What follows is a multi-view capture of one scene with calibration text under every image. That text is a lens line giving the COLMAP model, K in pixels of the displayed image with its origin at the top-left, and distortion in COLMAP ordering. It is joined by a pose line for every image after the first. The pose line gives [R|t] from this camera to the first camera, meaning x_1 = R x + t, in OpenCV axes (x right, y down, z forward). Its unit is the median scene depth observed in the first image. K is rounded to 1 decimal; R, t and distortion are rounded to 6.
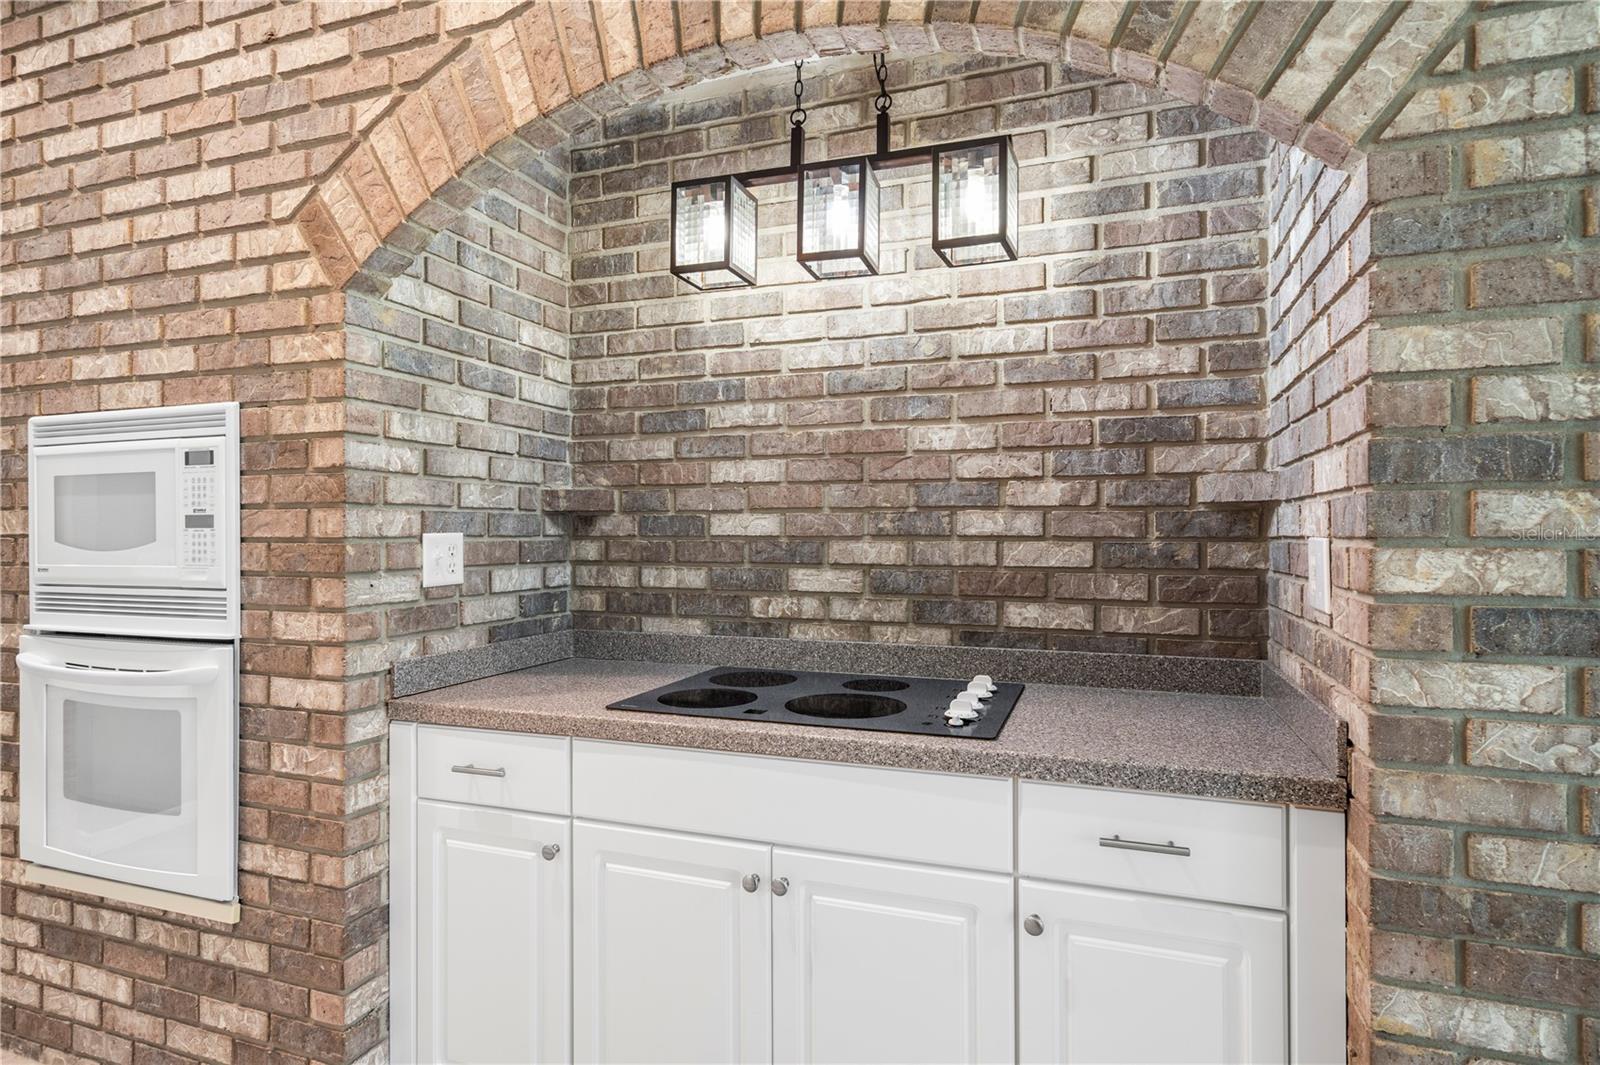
lens RADIAL K [[840.0, 0, 803.6], [0, 840.0, 532.6], [0, 0, 1]] dist [0.003798, 0.000451]
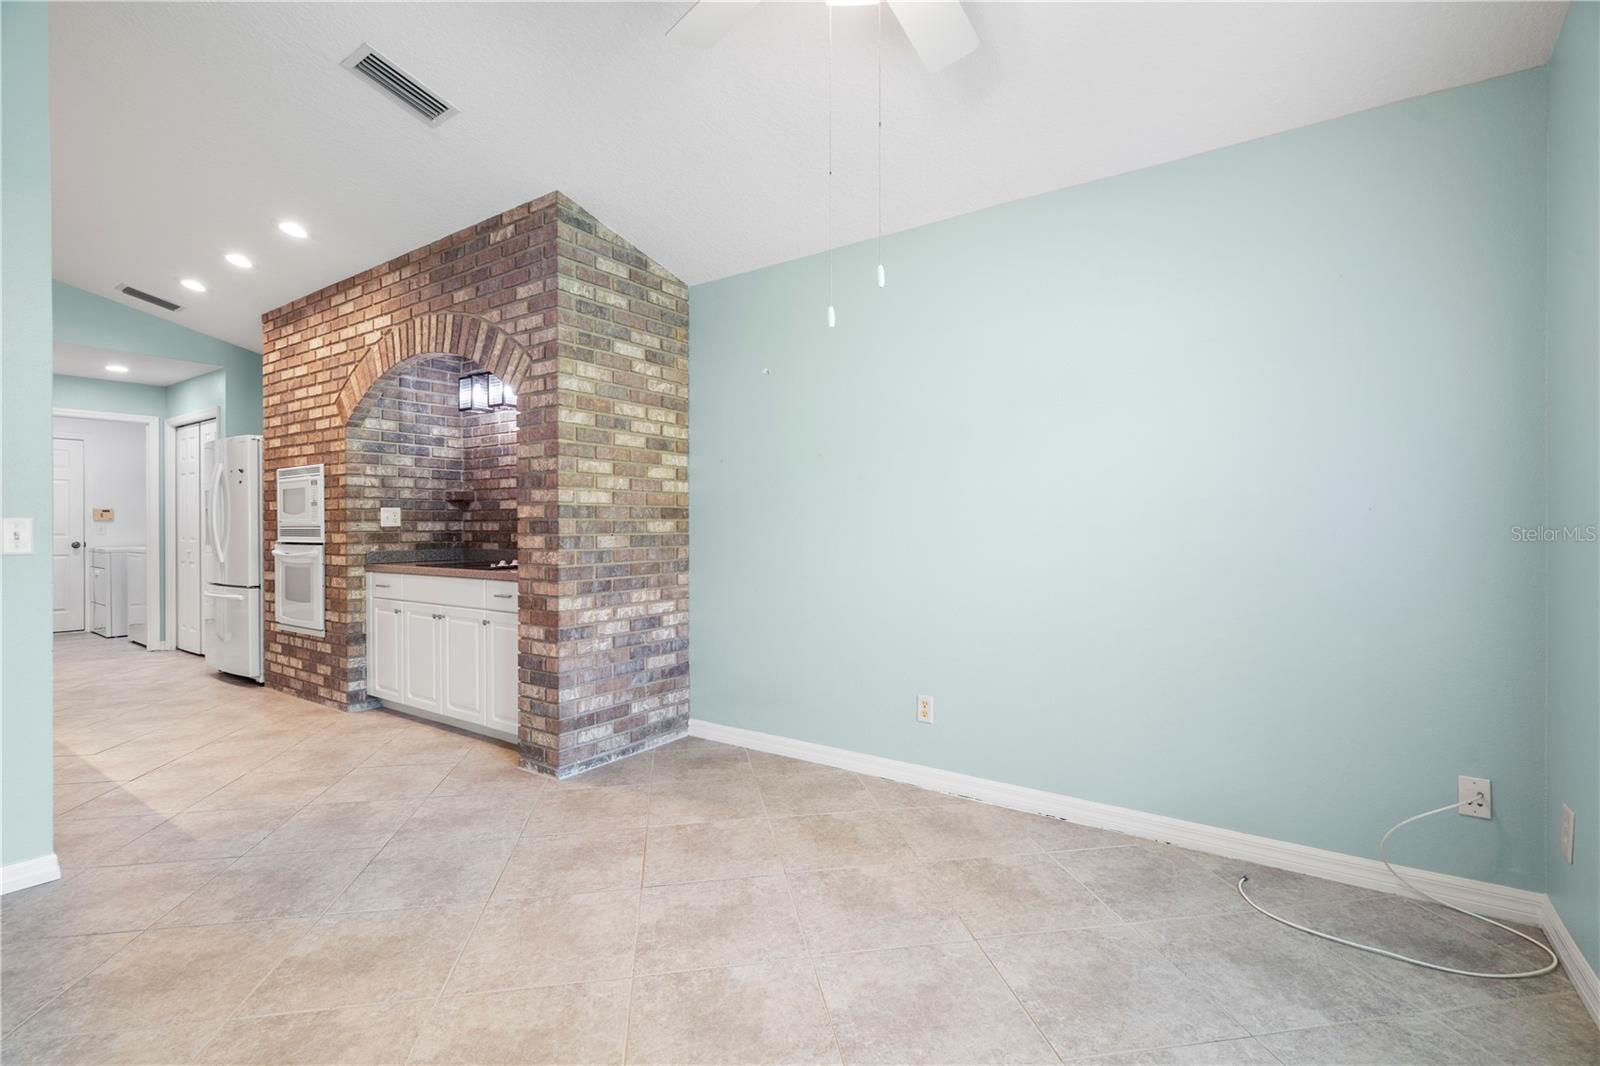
lens RADIAL K [[727.4, 0, 800.0], [0, 727.4, 527.8], [0, 0, 1]] dist [-0.004669, 0.002270]
pose [[0.966644, -0.000127, -0.256125, 1.574904], [0.001607, 0.999983, 0.005568, 0.058602], [0.256120, -0.005794, 0.966628, -1.030041]]
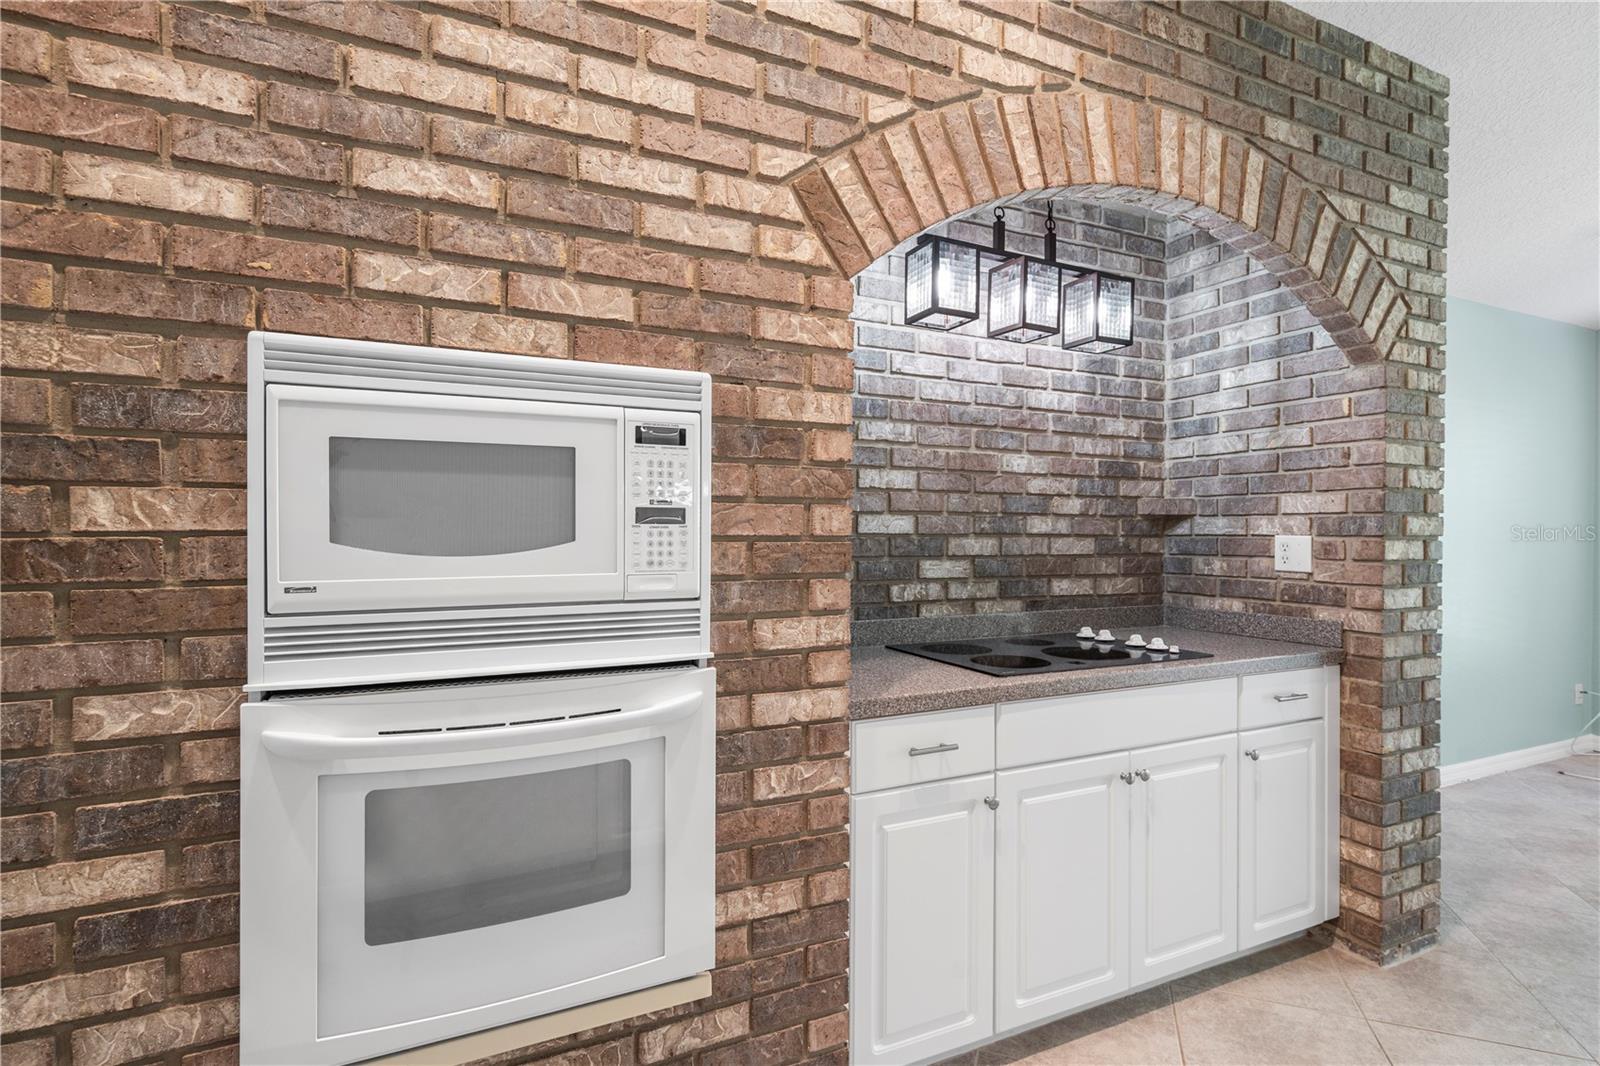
lens RADIAL K [[782.9, 0, 804.3], [0, 782.9, 533.9], [0, 0, 1]] dist [0.000215, 0.001285]
pose [[0.702509, 0.000516, 0.711675, -1.119894], [-0.004715, 0.999981, 0.003929, 0.000439], [-0.711659, -0.006115, 0.702498, 0.371697]]
